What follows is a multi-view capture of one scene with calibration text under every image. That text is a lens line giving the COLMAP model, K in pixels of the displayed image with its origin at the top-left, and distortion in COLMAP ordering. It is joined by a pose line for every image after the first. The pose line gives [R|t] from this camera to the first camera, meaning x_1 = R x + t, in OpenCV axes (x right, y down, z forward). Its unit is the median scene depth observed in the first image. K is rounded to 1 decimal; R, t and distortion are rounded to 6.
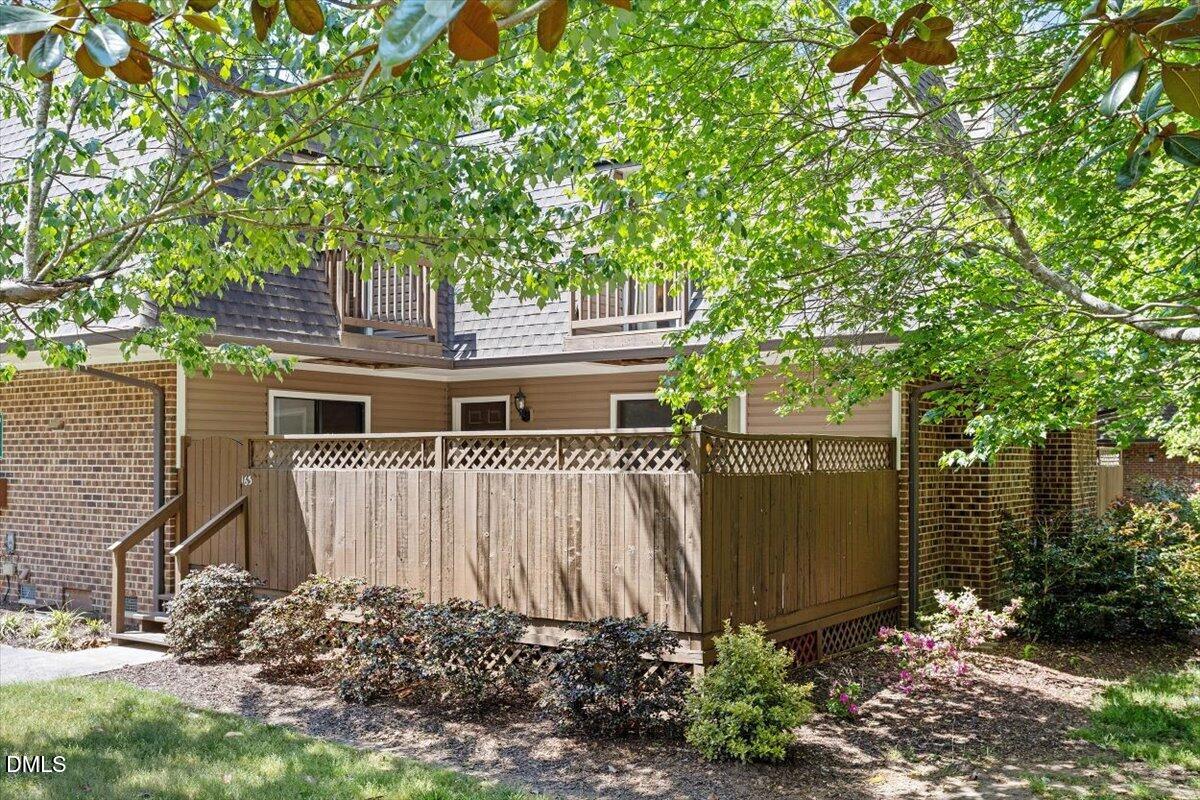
lens RADIAL K [[1146.7, 0, 600.8], [0, 1146.7, 433.1], [0, 0, 1]] dist [0.009879, 0.008449]
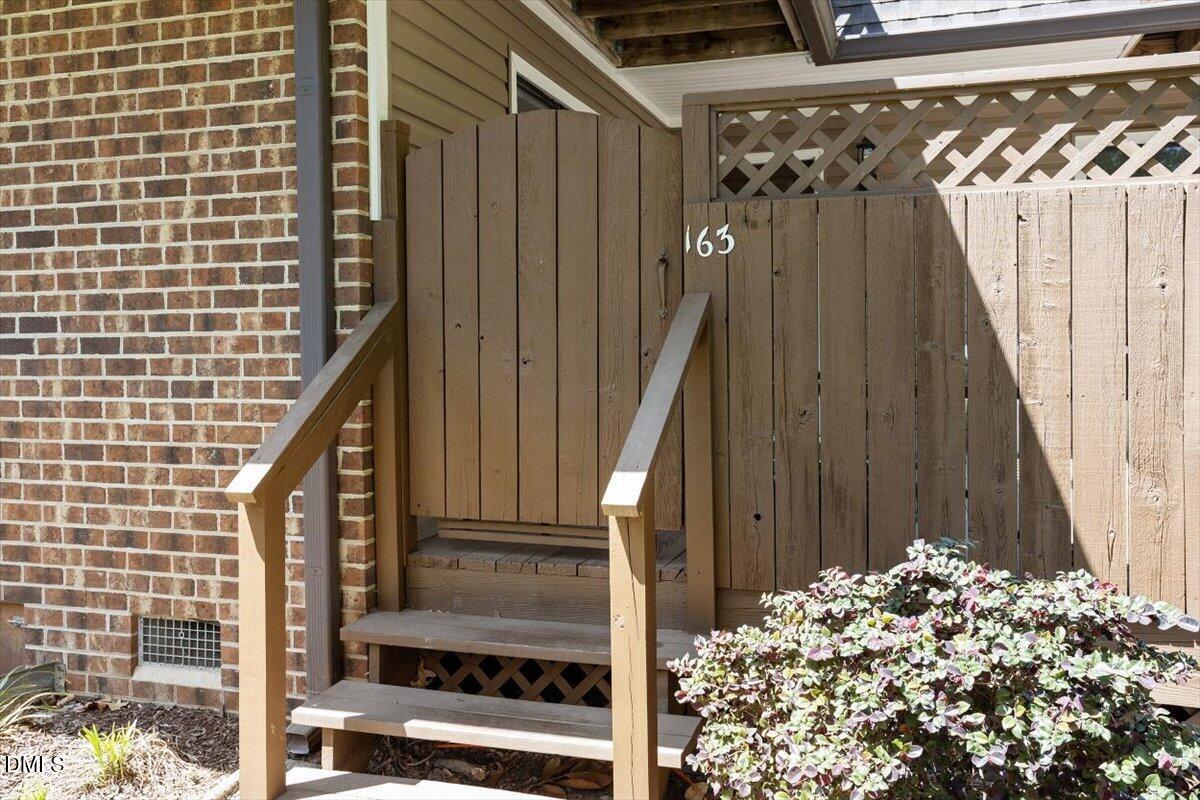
lens RADIAL K [[1040.4, 0, 597.4], [0, 1040.4, 377.3], [0, 0, 1]] dist [0.008959, 0.020475]
pose [[0.956864, -0.013713, 0.290214, -0.377262], [0.000318, 0.998934, 0.046154, 0.058083], [-0.290538, -0.044071, 0.955848, 0.674907]]
